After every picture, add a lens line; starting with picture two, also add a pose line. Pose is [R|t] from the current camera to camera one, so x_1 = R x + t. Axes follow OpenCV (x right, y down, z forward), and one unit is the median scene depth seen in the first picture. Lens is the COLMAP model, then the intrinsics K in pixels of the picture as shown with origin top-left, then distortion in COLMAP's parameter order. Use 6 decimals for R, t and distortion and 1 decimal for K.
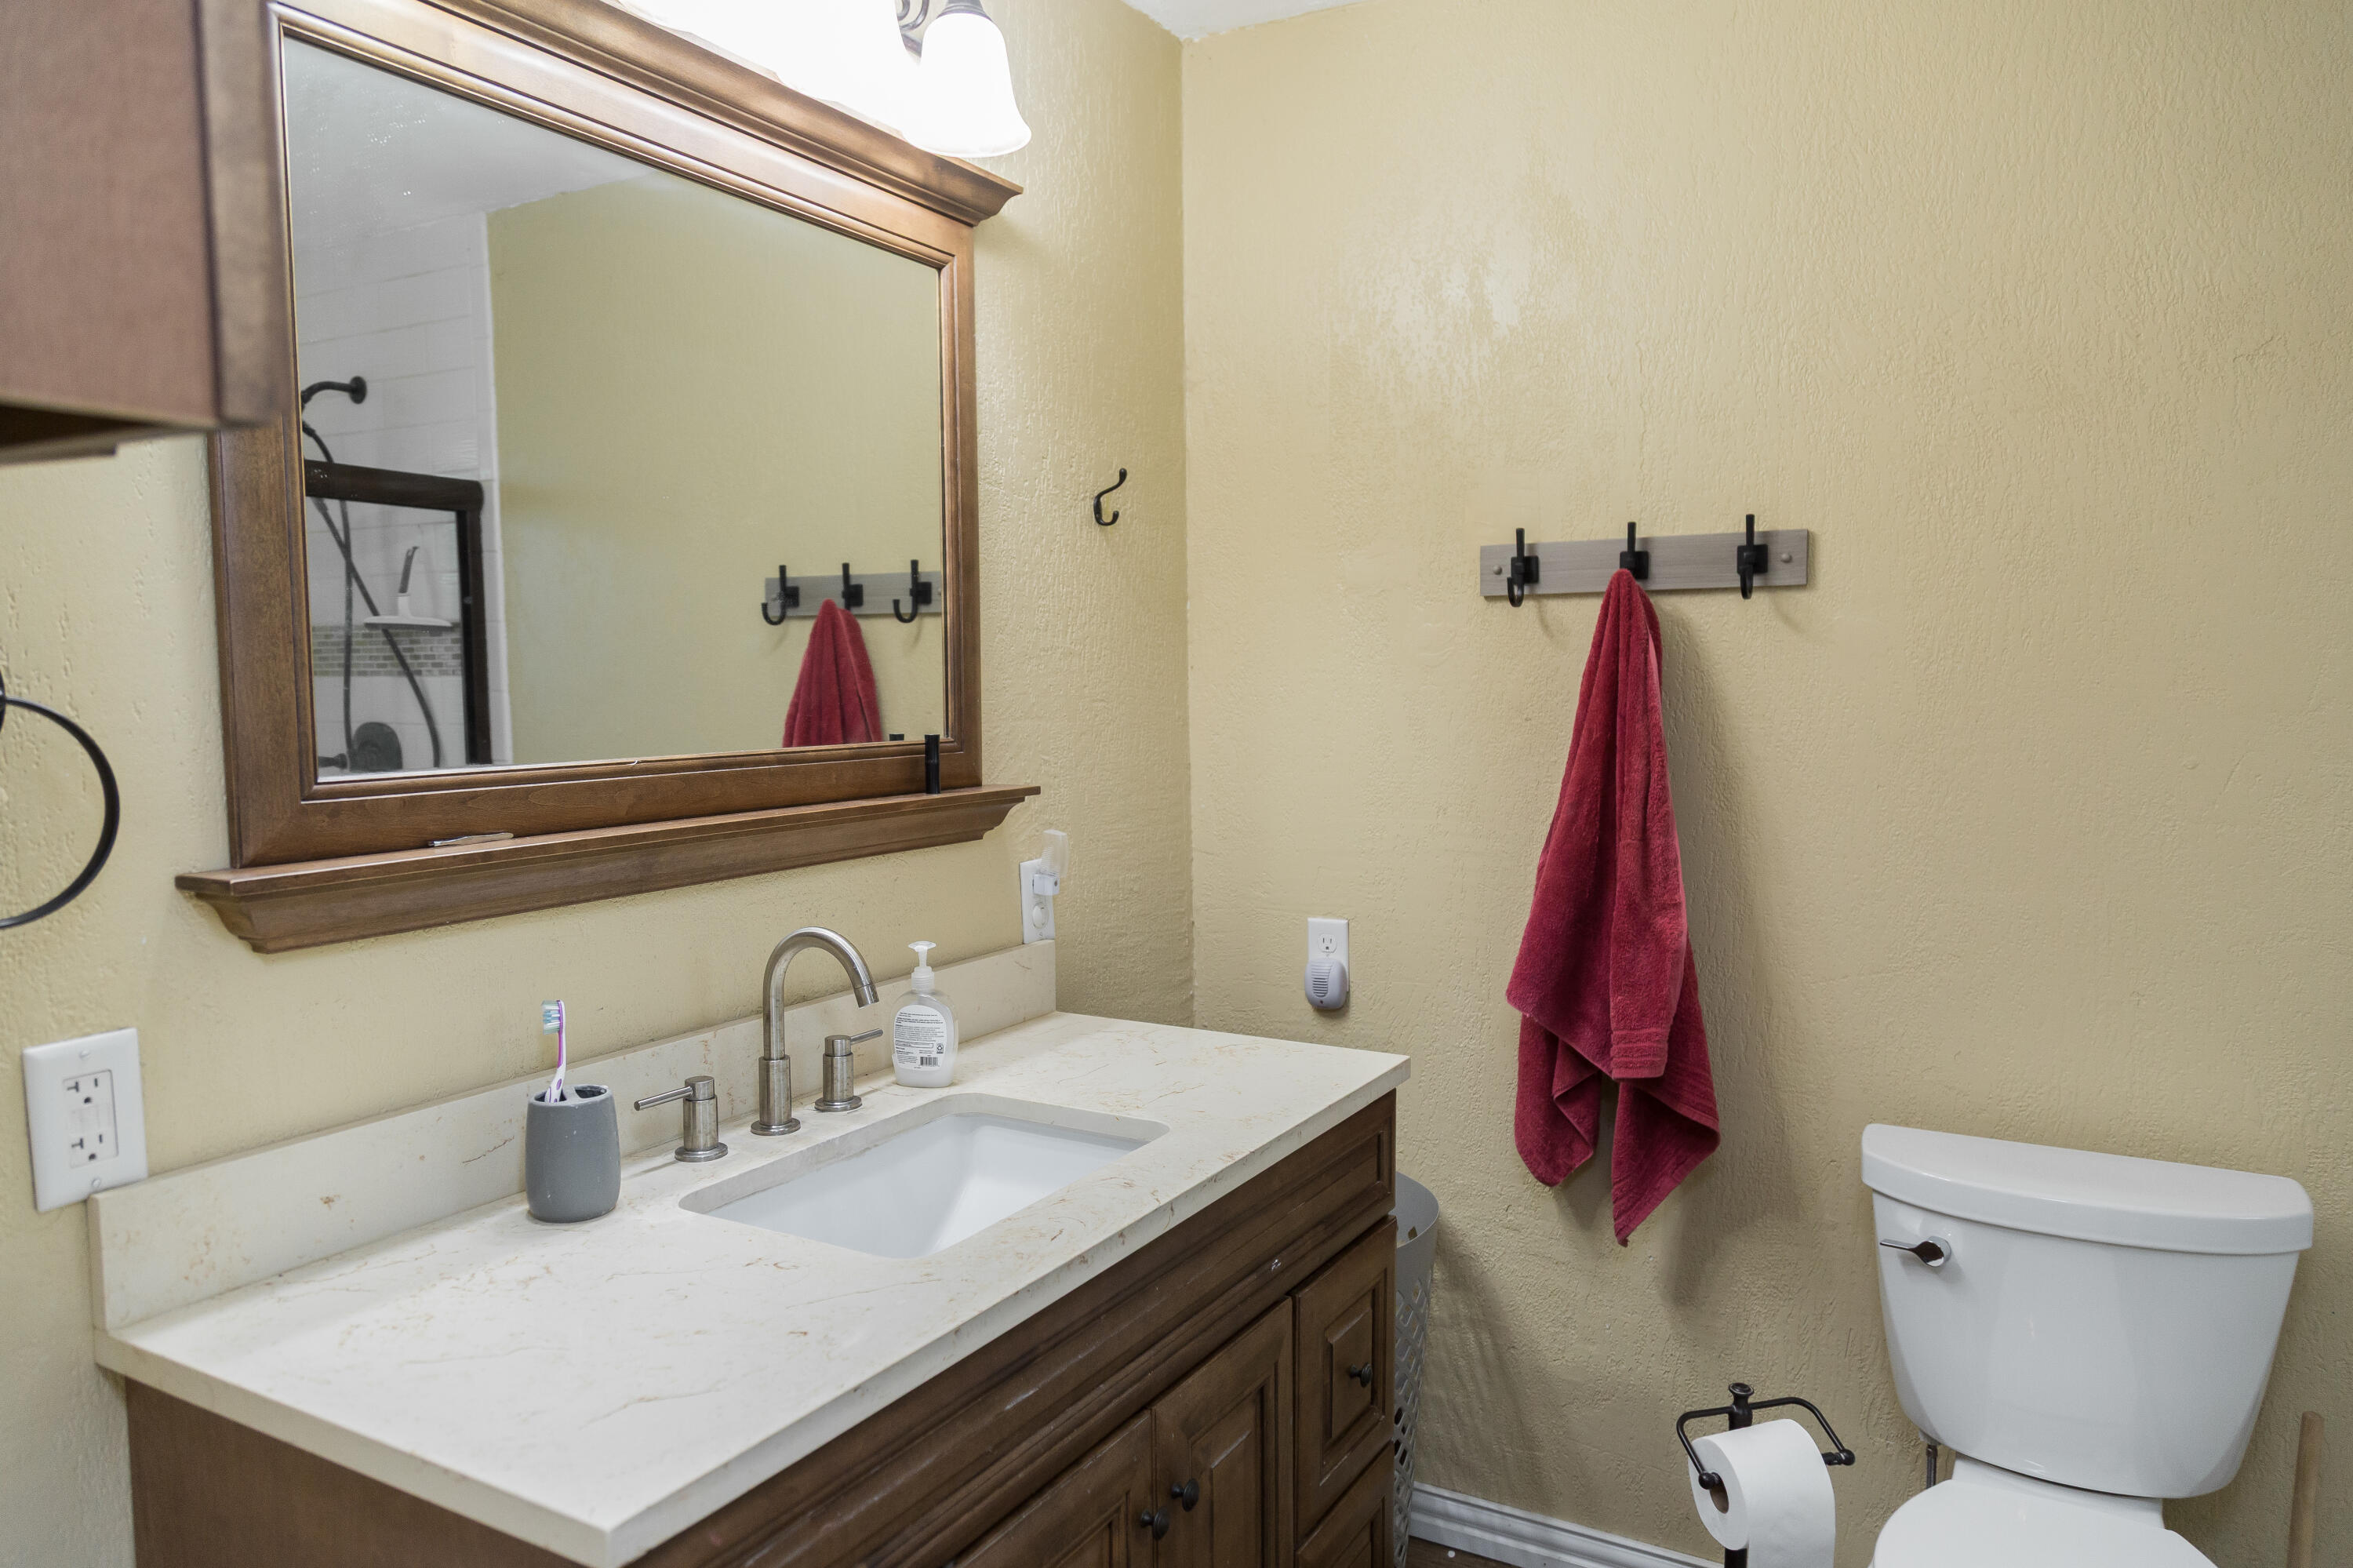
lens RADIAL K [[1547.1, 0, 1176.5], [0, 1547.1, 784.0], [0, 0, 1]] dist [0.004601, 0.002846]
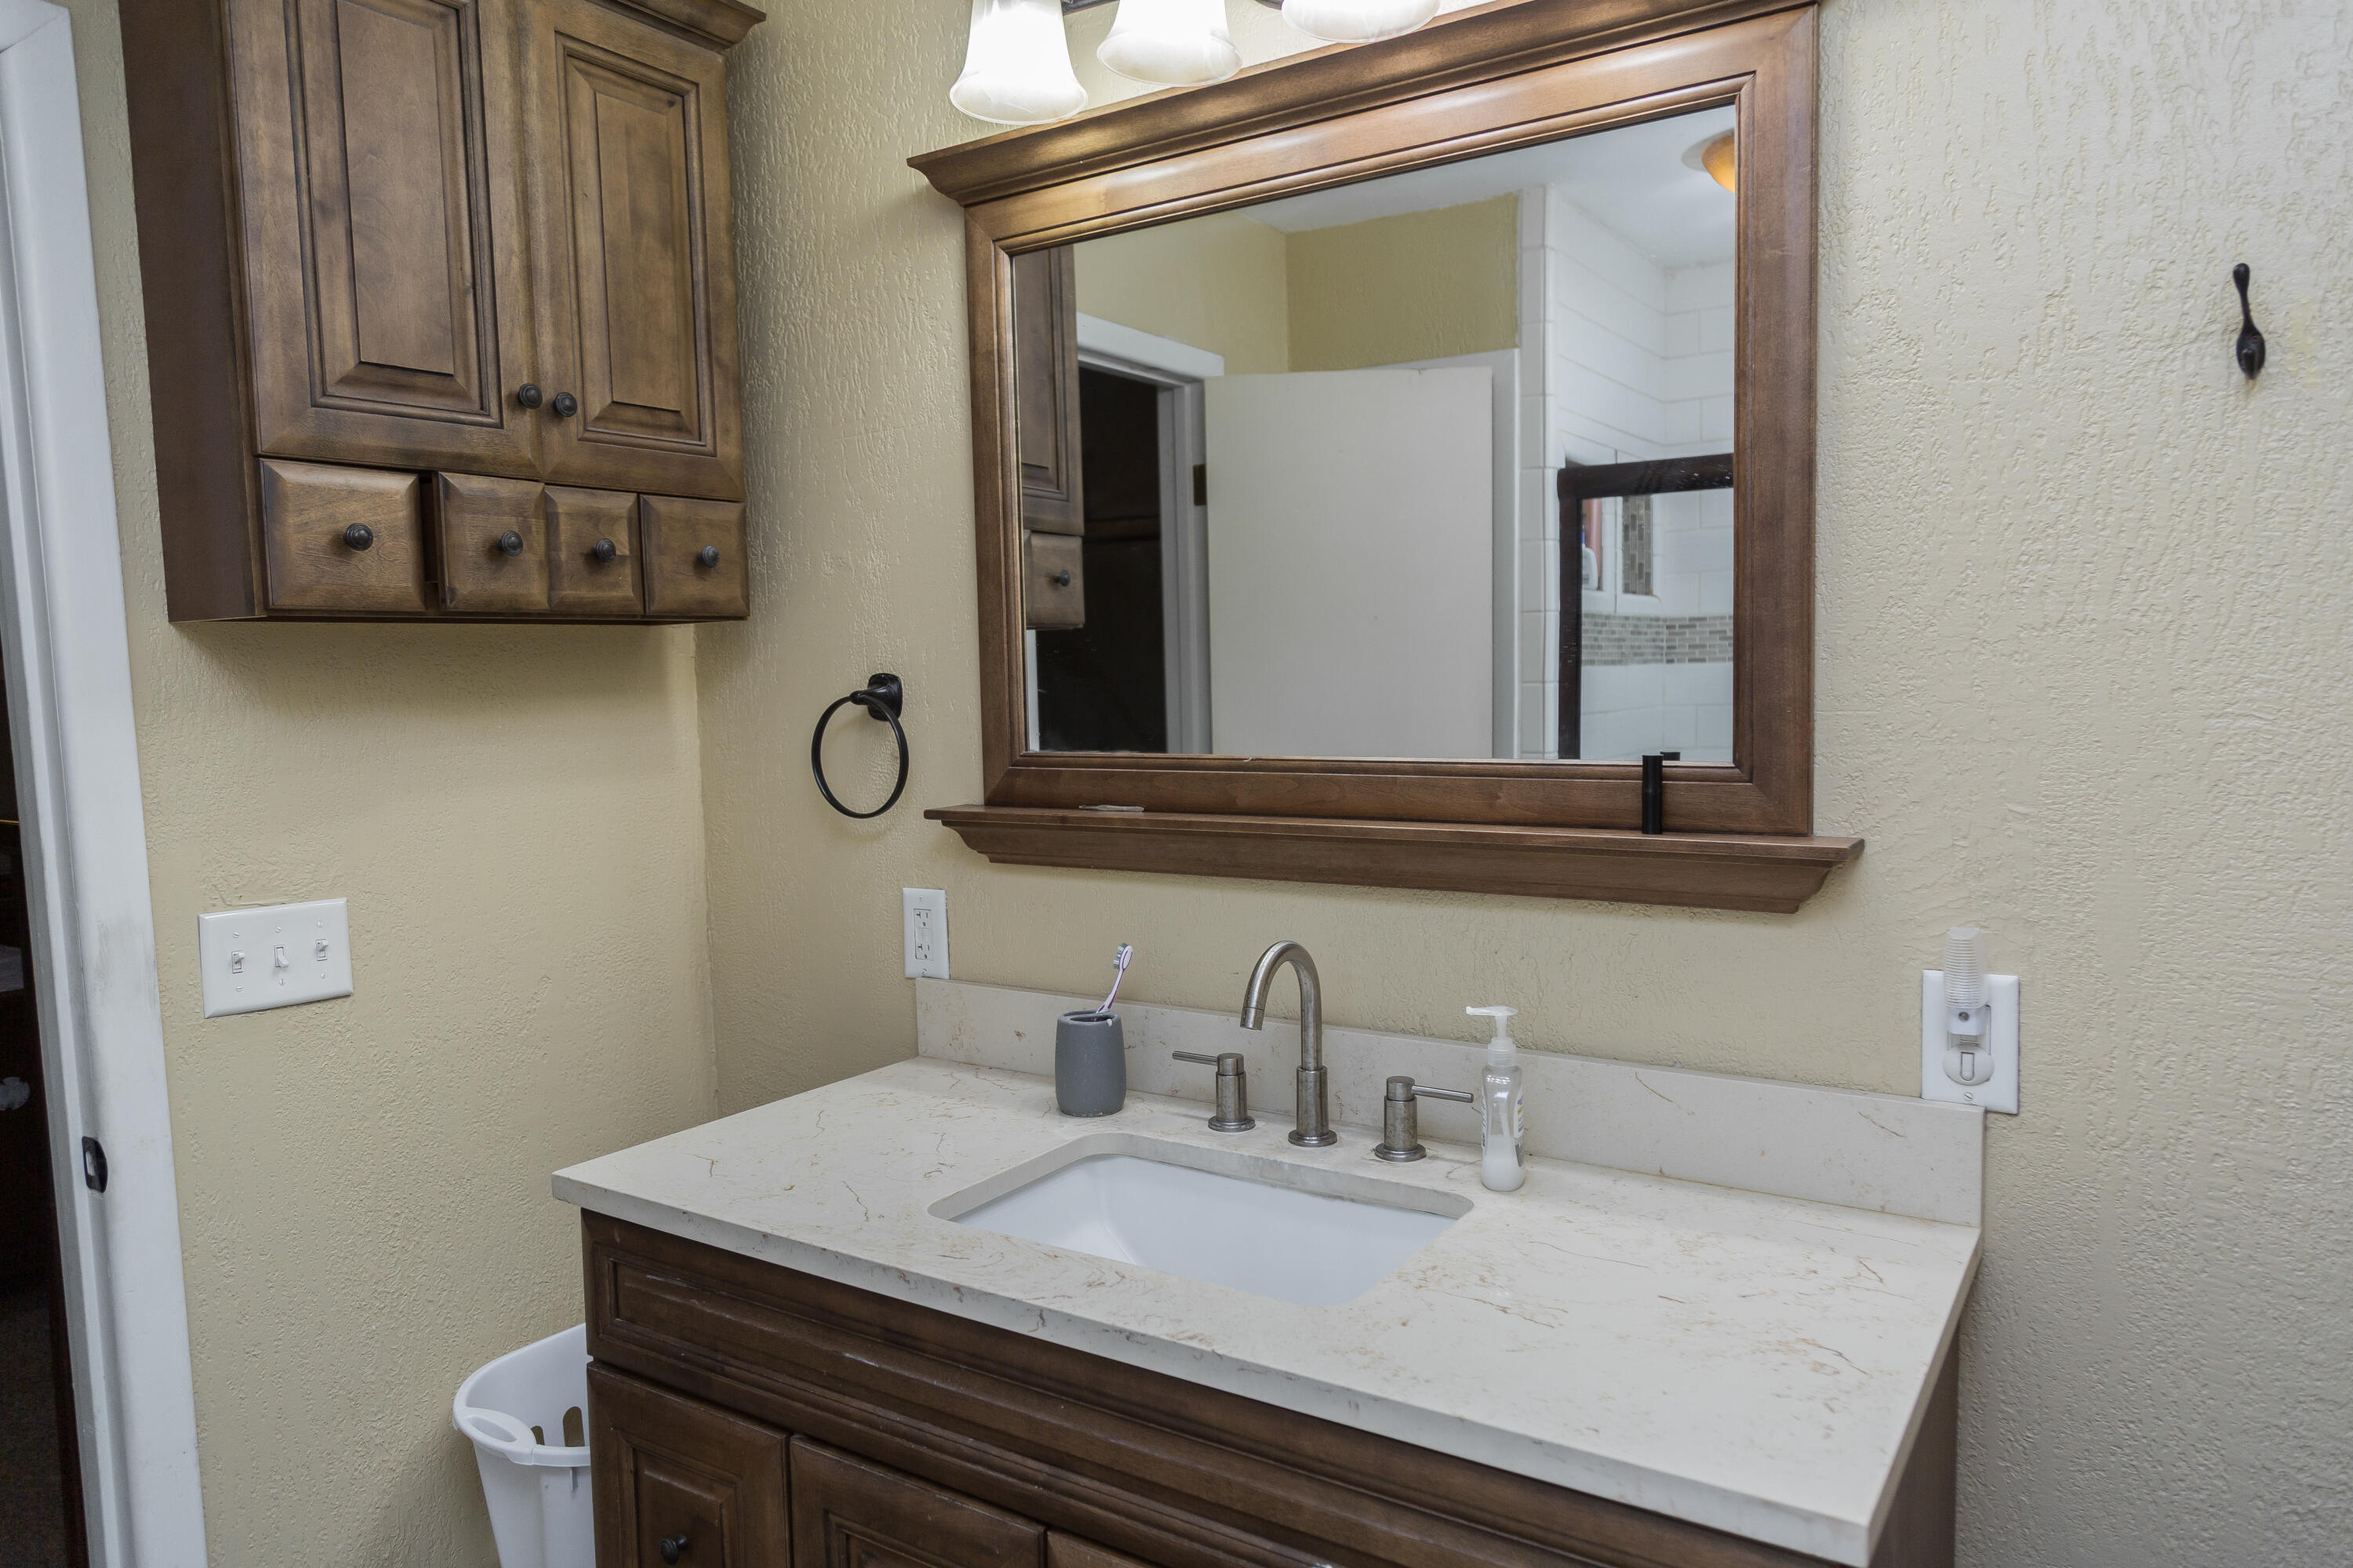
lens RADIAL K [[1547.1, 0, 1176.5], [0, 1547.1, 784.0], [0, 0, 1]] dist [0.004601, 0.002846]
pose [[-0.064955, 0.082275, -0.994491, 0.818100], [-0.047253, 0.995224, 0.085422, -0.096293], [0.996769, 0.052542, -0.060757, 1.106128]]
